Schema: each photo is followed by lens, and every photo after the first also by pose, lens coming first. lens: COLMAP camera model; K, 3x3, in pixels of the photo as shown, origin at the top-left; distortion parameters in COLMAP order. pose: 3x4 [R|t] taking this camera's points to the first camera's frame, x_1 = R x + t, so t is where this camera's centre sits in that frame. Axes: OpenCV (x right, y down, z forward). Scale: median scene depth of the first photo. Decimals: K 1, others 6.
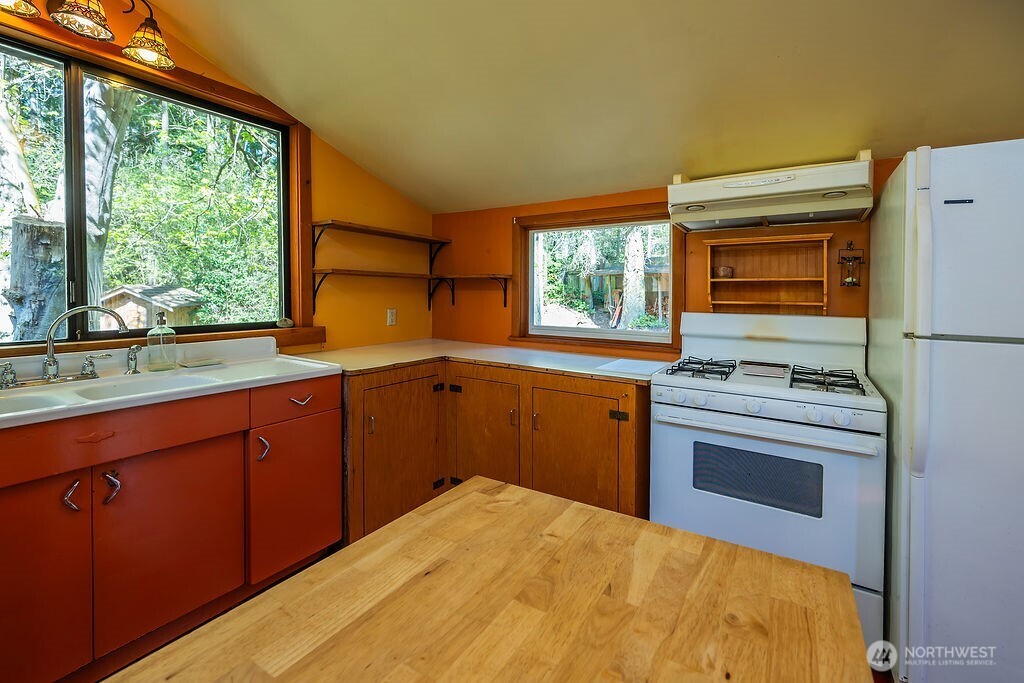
lens RADIAL K [[437.3, 0, 511.4], [0, 437.3, 296.4], [0, 0, 1]] dist [0.001137, 0.000101]
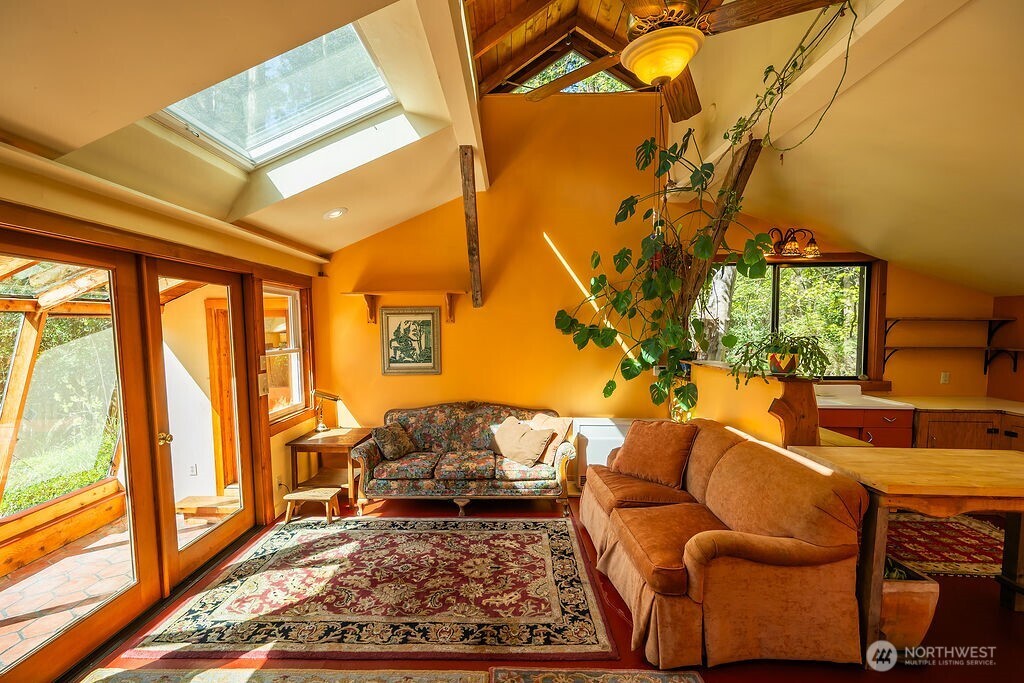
lens RADIAL K [[423.3, 0, 509.9], [0, 423.3, 362.6], [0, 0, 1]] dist [0.002706, 0.000486]
pose [[0.527776, 0.055553, -0.847565, 0.164437], [-0.004684, 0.998034, 0.062498, -0.094970], [0.849370, -0.029015, 0.526999, -1.057495]]
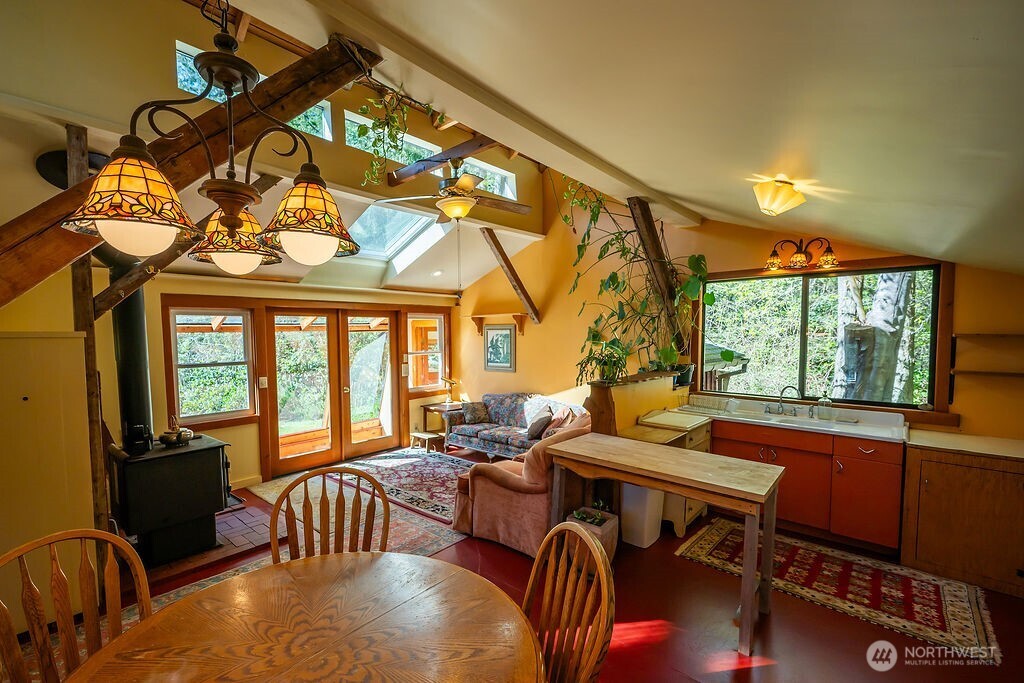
lens RADIAL K [[452.6, 0, 512.7], [0, 452.6, 363.9], [0, 0, 1]] dist [-0.000102, 0.000007]
pose [[-0.128487, 0.060094, -0.989889, 1.061832], [-0.015051, 0.997929, 0.062535, -0.144223], [0.991597, 0.022933, -0.127316, -0.135288]]
